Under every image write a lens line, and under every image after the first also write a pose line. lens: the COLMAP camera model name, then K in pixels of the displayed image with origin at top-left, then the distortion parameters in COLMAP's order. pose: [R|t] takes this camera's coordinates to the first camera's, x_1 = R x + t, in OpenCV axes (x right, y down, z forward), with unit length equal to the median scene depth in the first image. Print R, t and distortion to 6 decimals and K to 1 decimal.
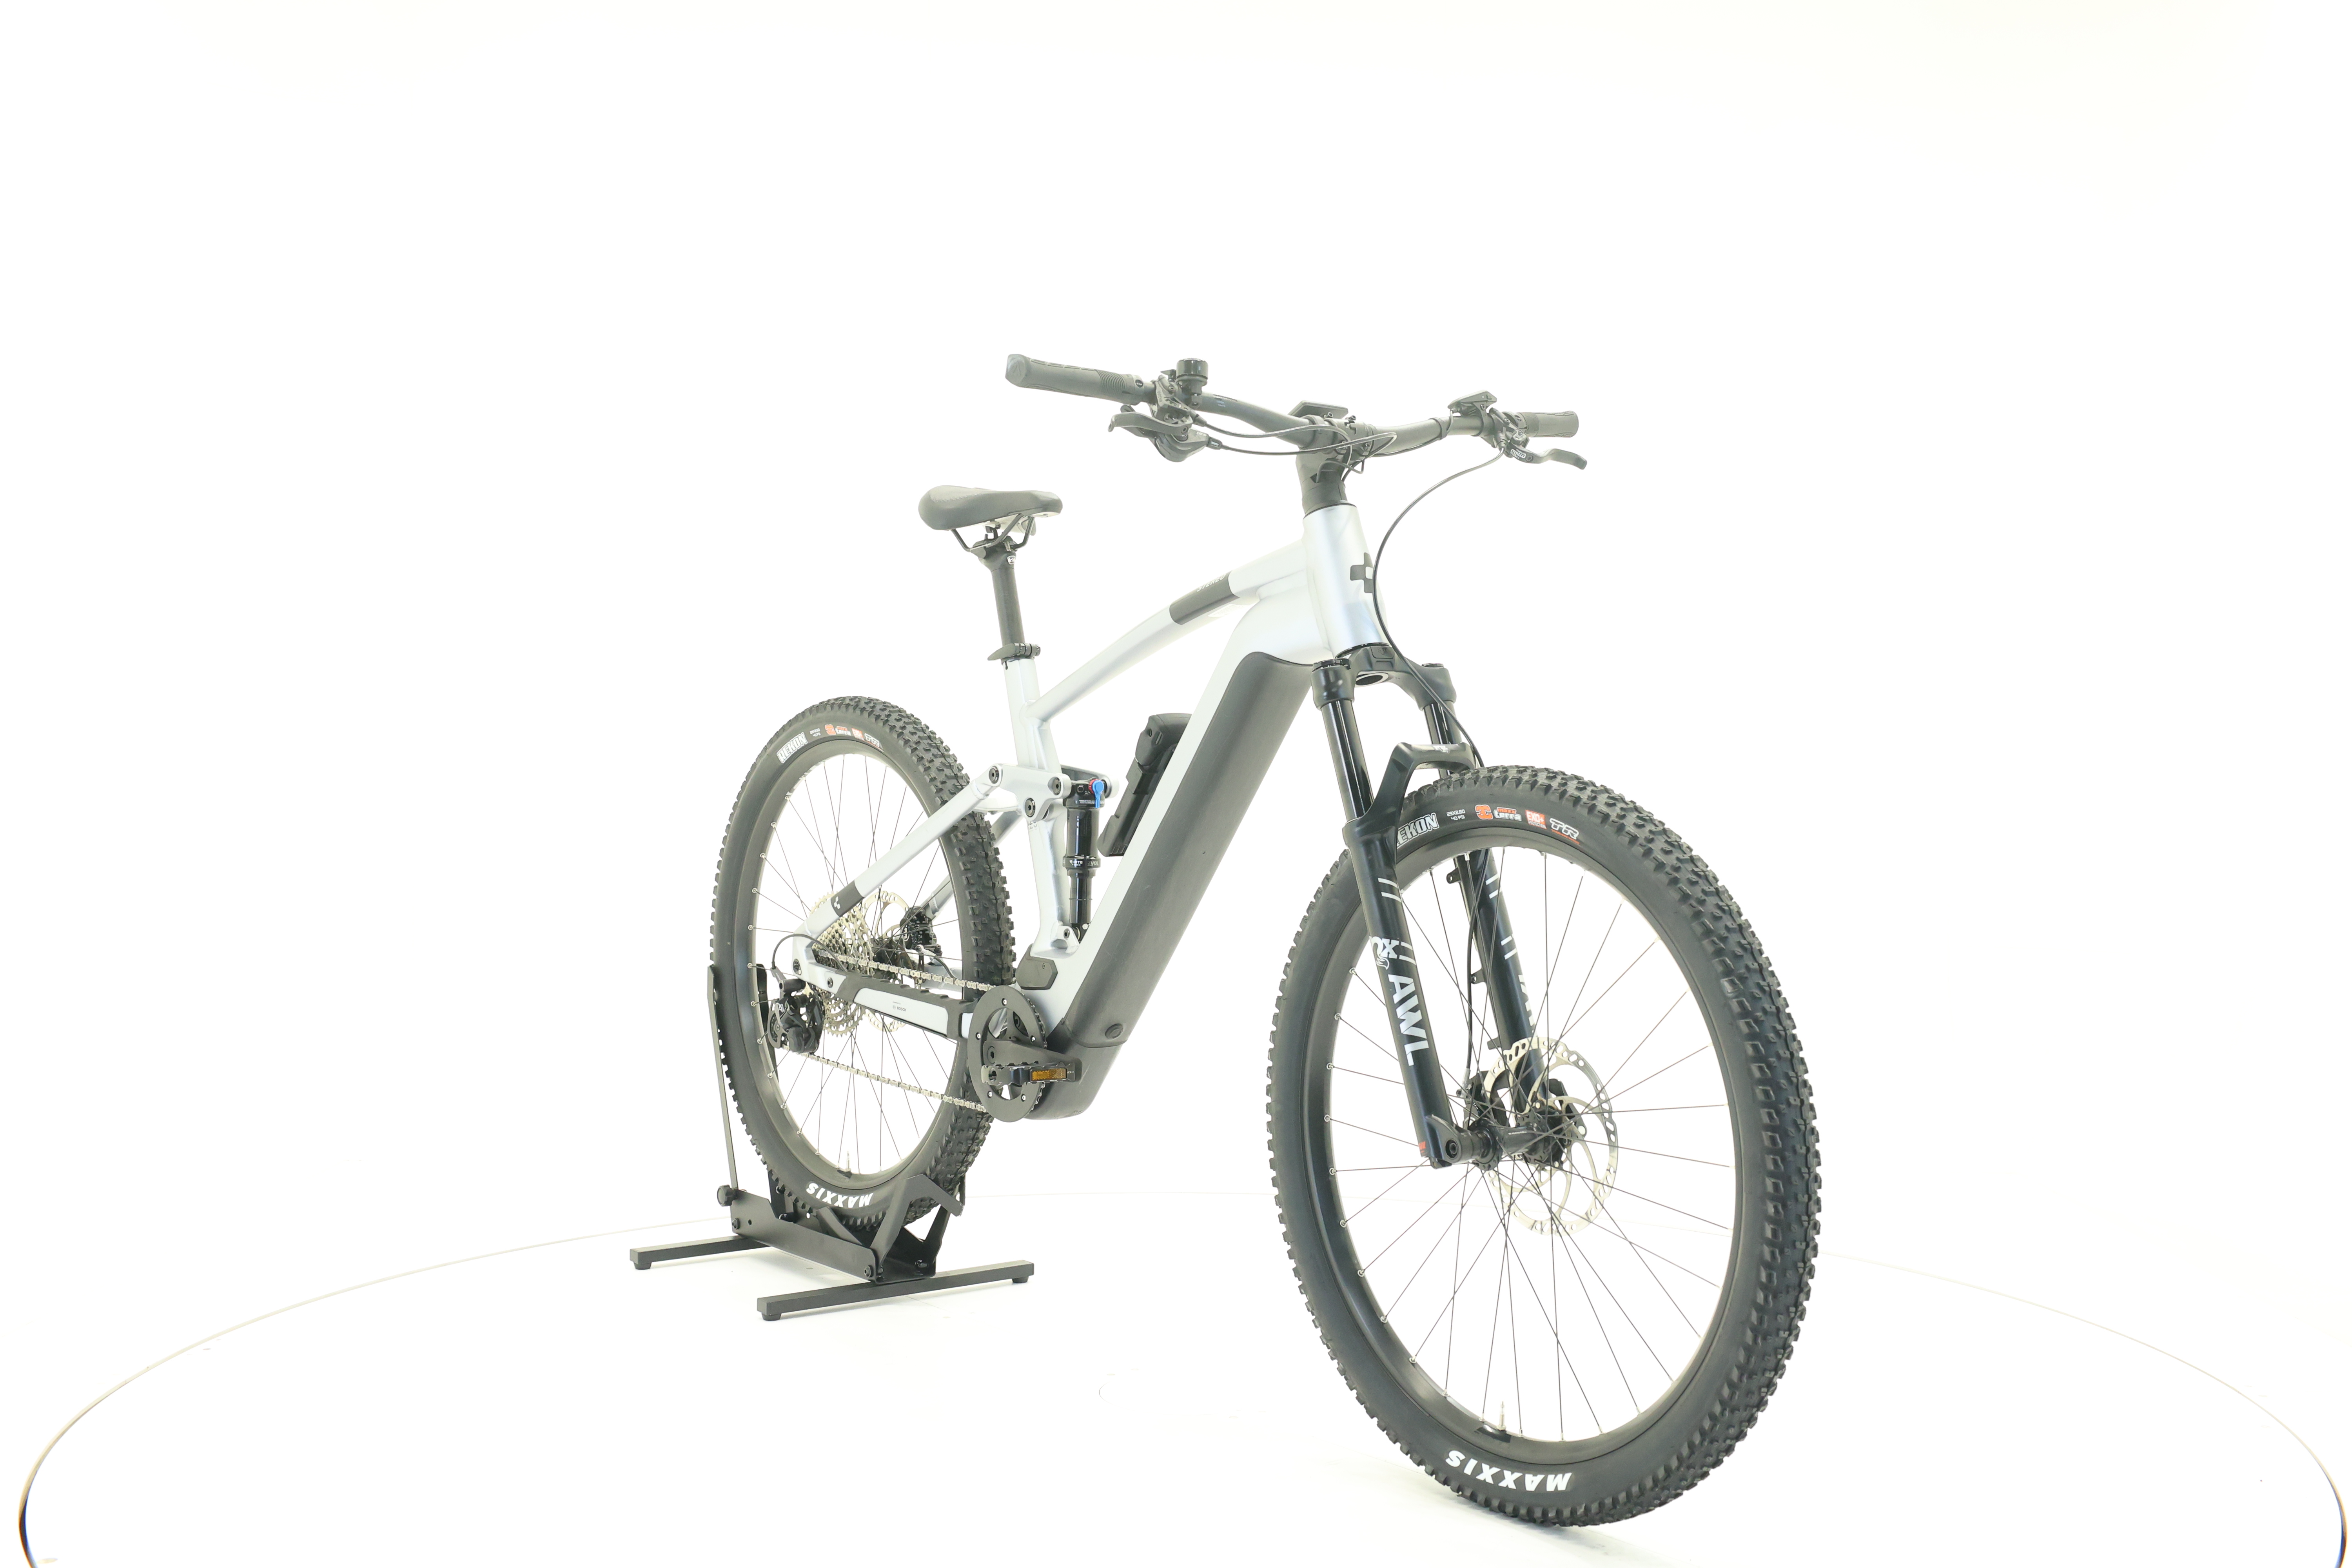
lens RADIAL K [[2506.1, 0, 1181.0], [0, 2506.1, 733.1], [0, 0, 1]] dist [-0.012407, 0.021733]
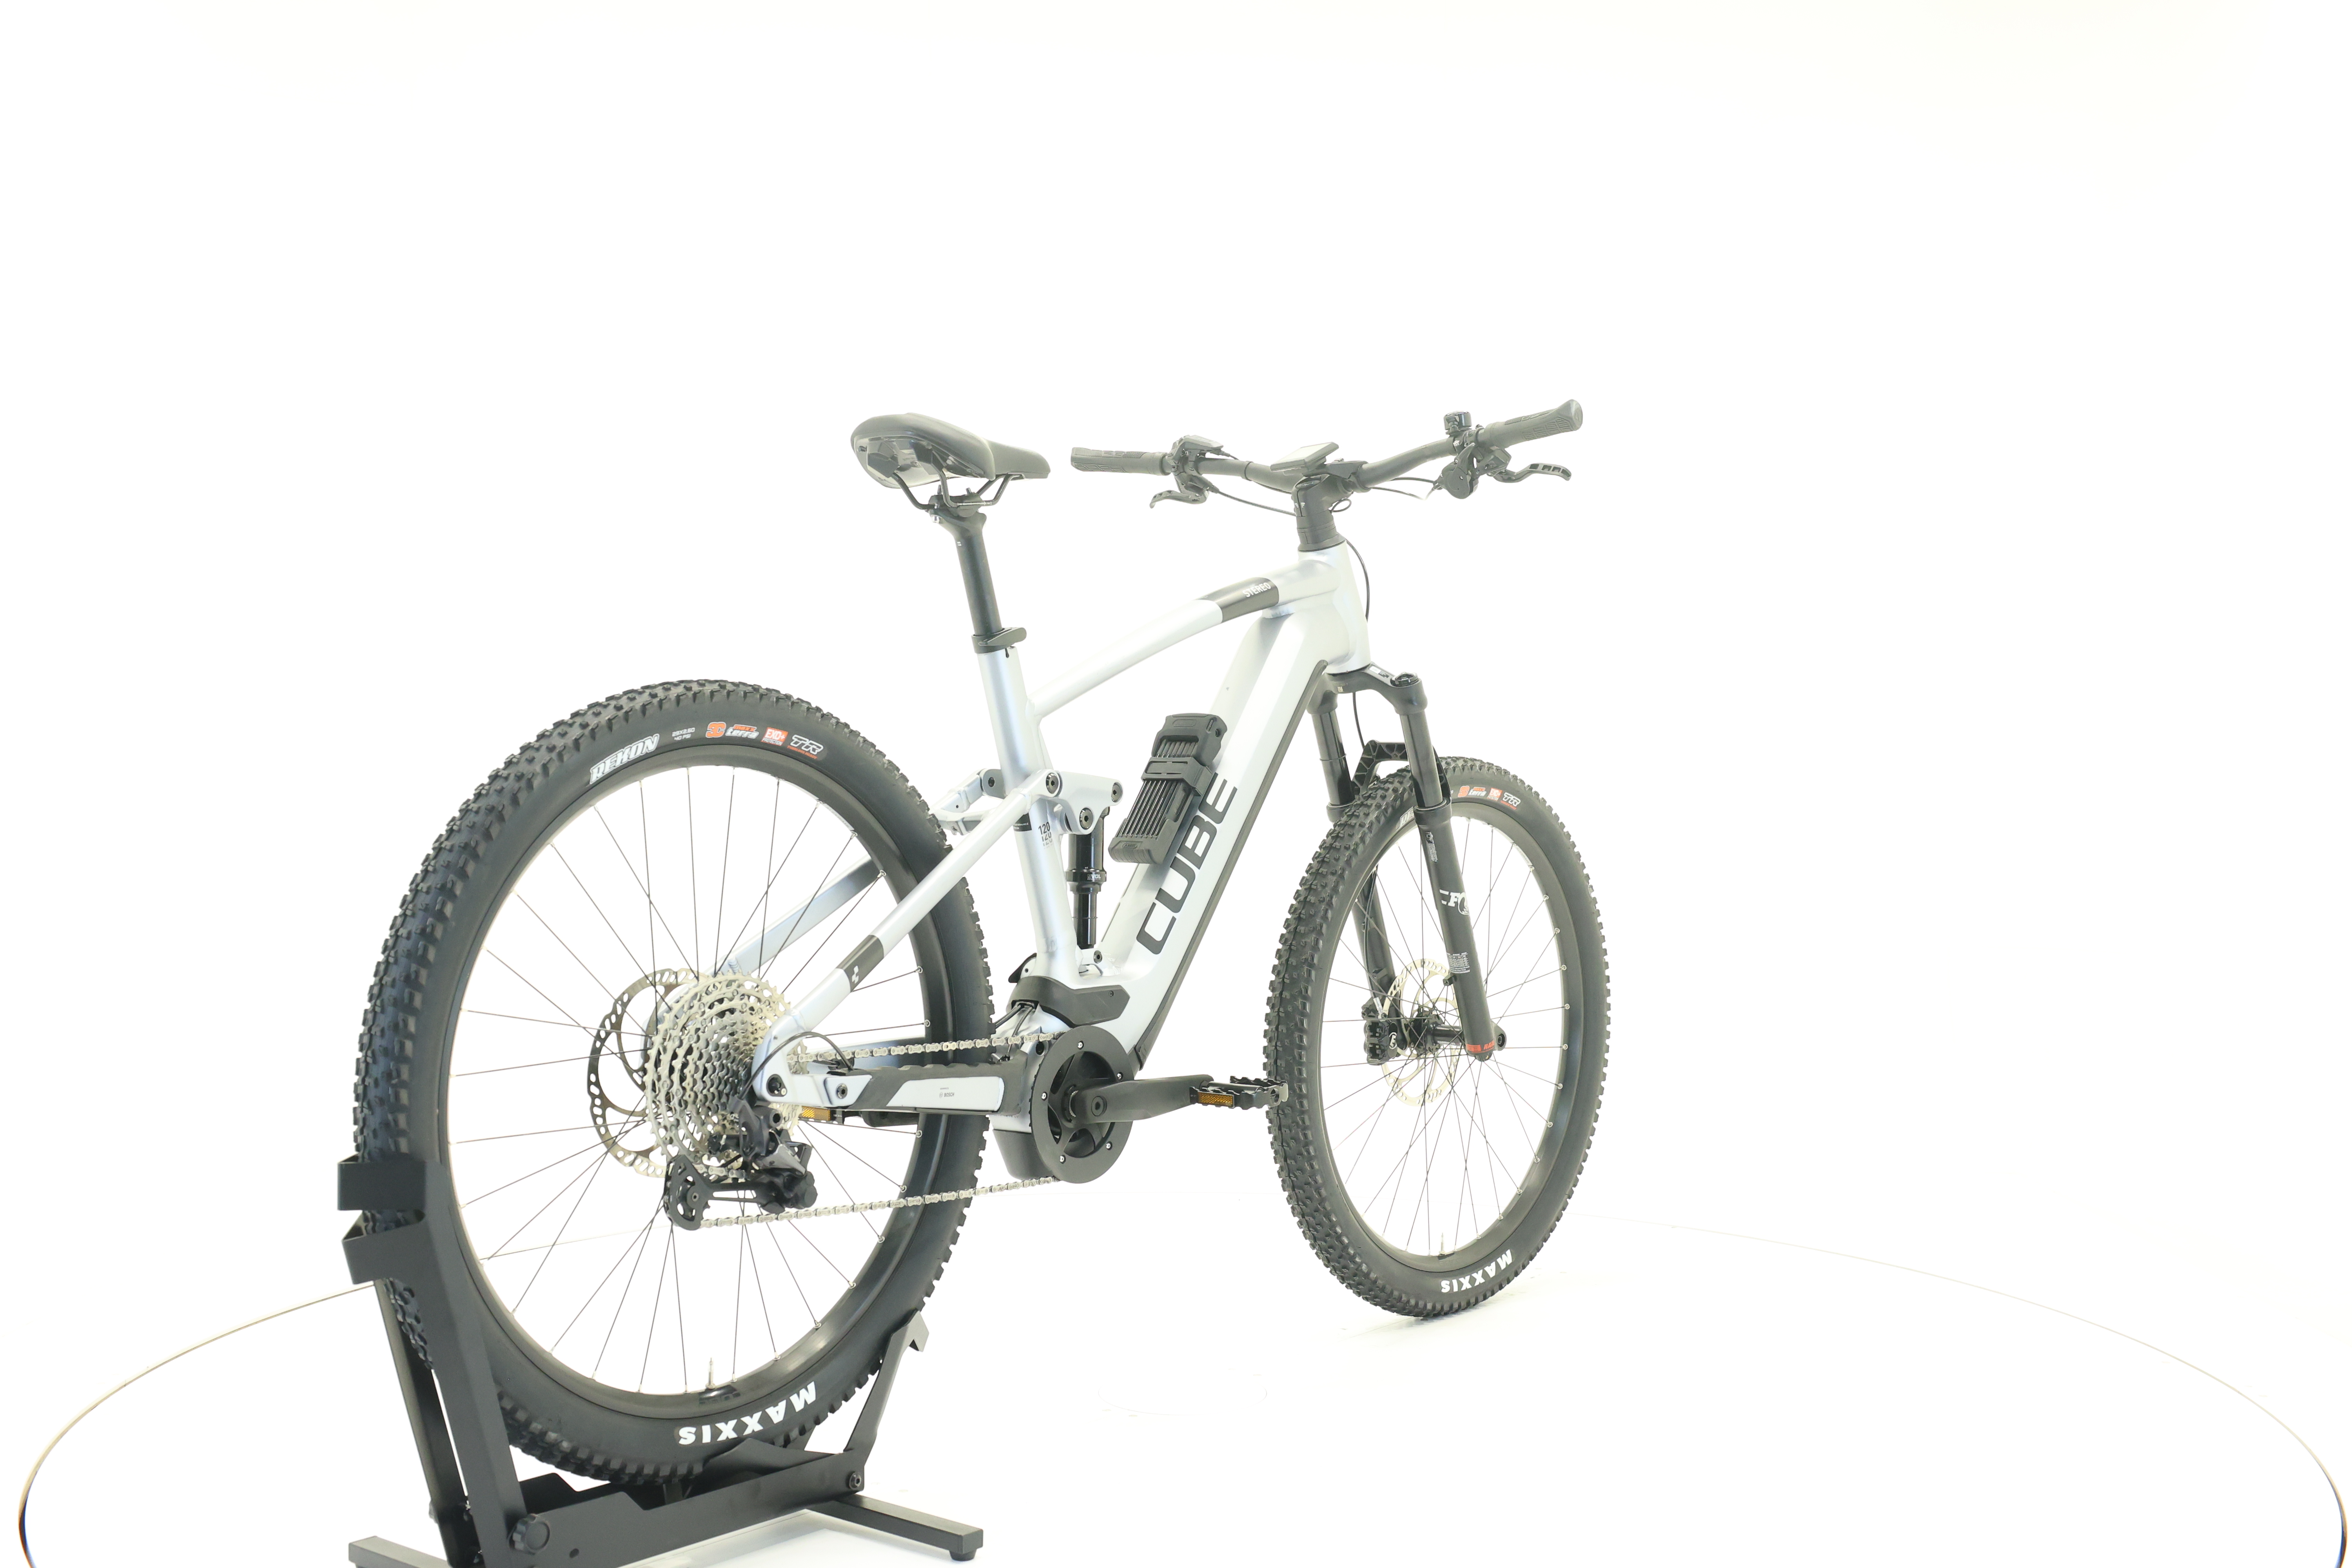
lens RADIAL K [[2506.1, 0, 1181.0], [0, 2506.1, 733.1], [0, 0, 1]] dist [-0.012407, 0.021733]
pose [[-0.231880, -0.004883, 0.972732, -0.981513], [-0.003084, 0.999986, 0.004284, -0.004322], [-0.972740, -0.002006, -0.231892, 1.247464]]
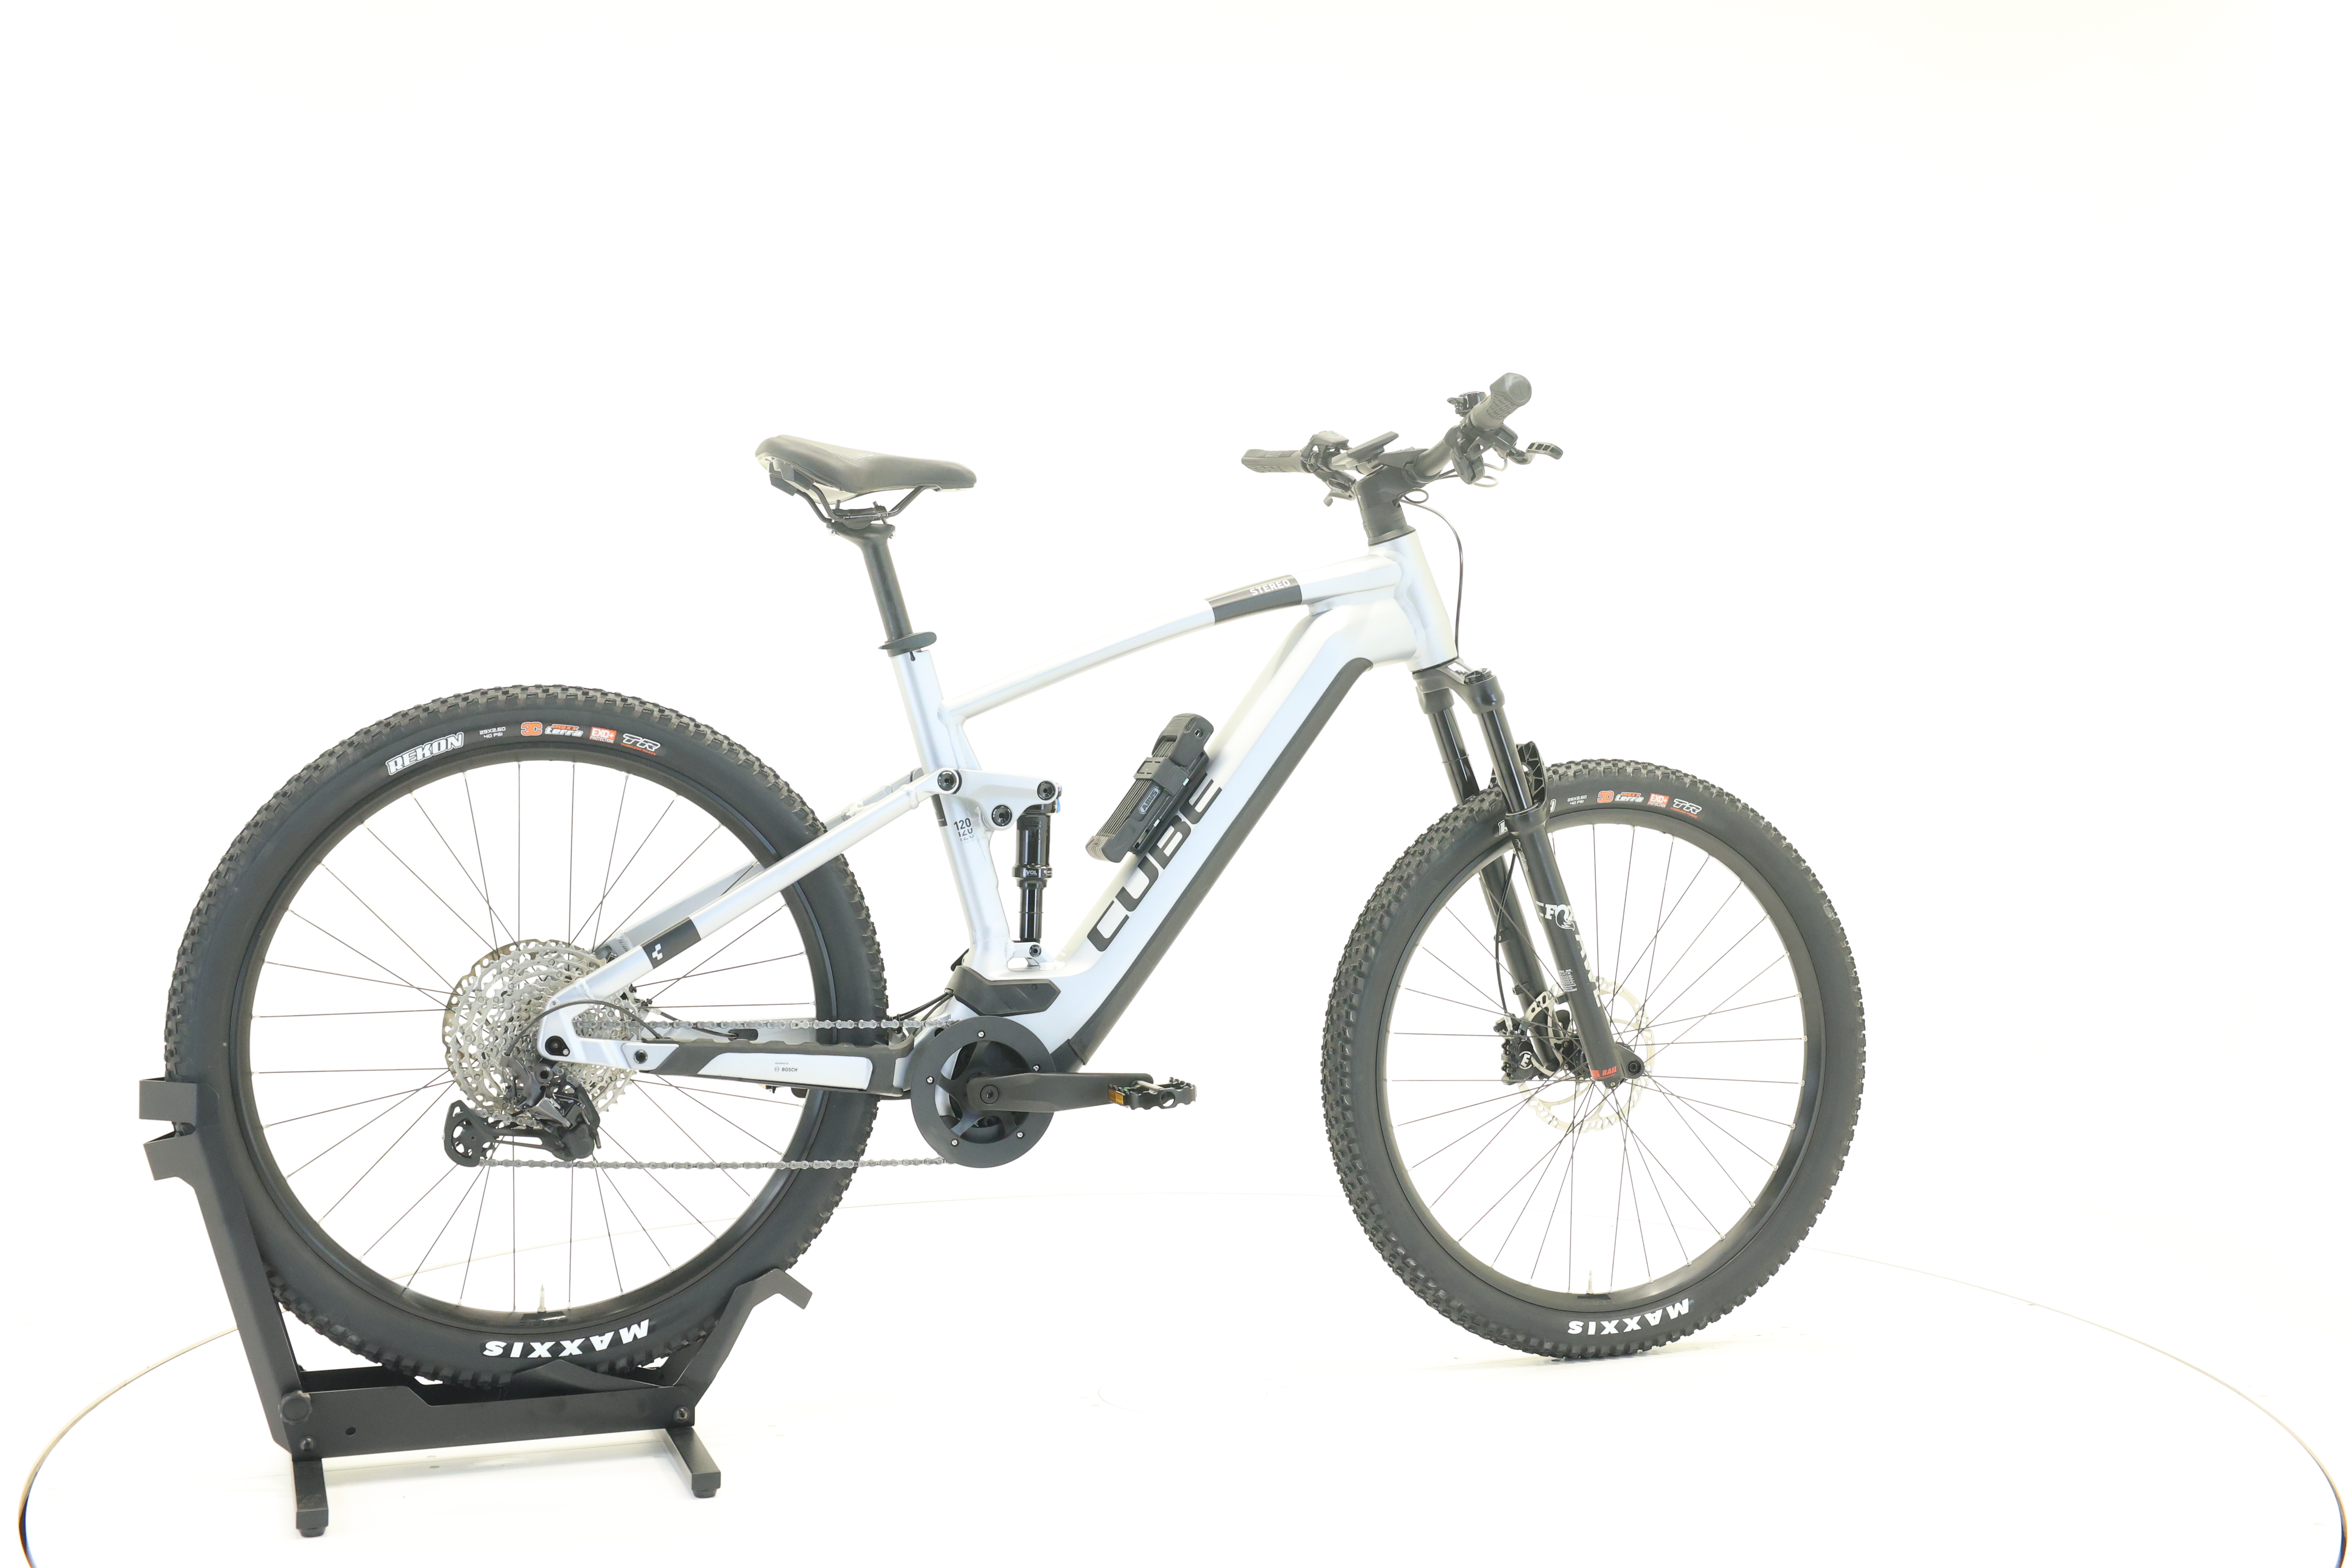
lens RADIAL K [[2506.1, 0, 1181.0], [0, 2506.1, 733.1], [0, 0, 1]] dist [-0.012407, 0.021733]
pose [[0.292594, -0.003417, 0.956231, -0.965941], [-0.001675, 0.999990, 0.004086, -0.004173], [-0.956235, -0.002797, 0.292585, 0.717093]]
